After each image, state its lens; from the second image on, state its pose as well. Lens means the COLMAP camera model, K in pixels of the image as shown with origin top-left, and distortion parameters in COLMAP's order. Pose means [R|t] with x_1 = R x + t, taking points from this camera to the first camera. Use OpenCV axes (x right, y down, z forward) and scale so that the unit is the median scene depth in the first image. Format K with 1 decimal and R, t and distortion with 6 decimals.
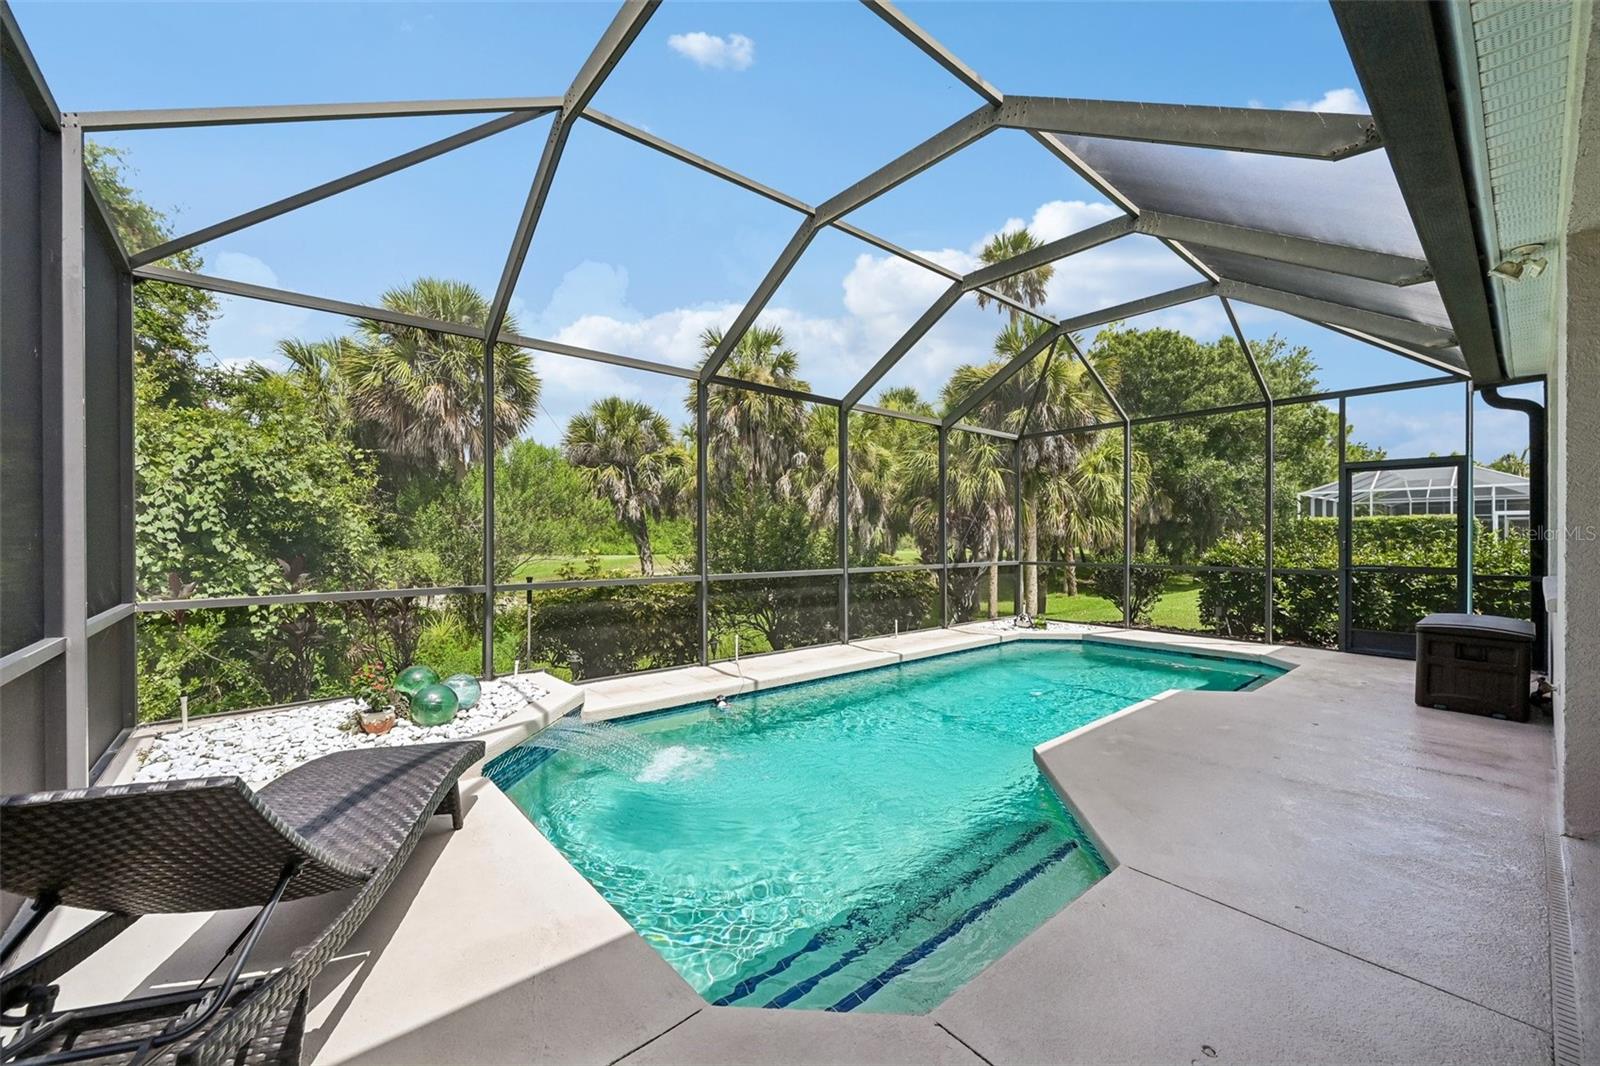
lens RADIAL K [[627.6, 0, 805.9], [0, 627.6, 539.3], [0, 0, 1]] dist [-0.000863, 0.000137]
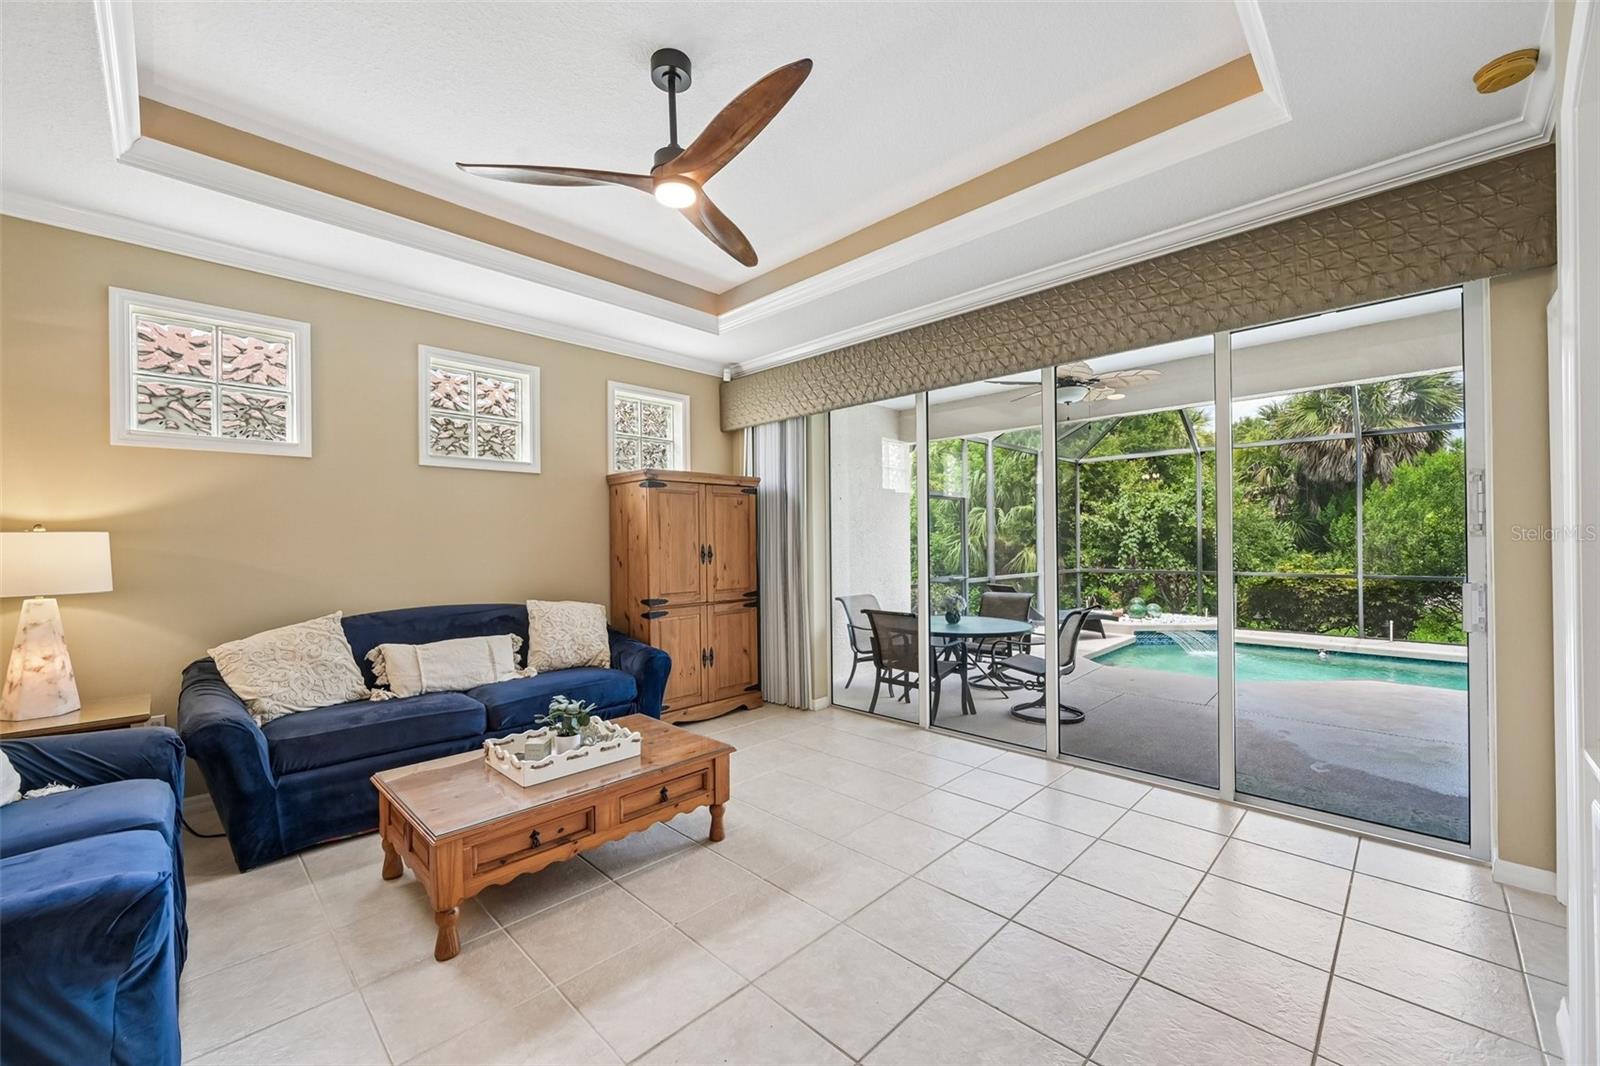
lens RADIAL K [[627.6, 0, 805.9], [0, 627.6, 539.3], [0, 0, 1]] dist [-0.000863, 0.000137]
pose [[0.085363, -0.001532, -0.996349, 1.027970], [0.004774, 0.999988, -0.001129, -0.025393], [0.996338, -0.004661, 0.085369, -0.337048]]
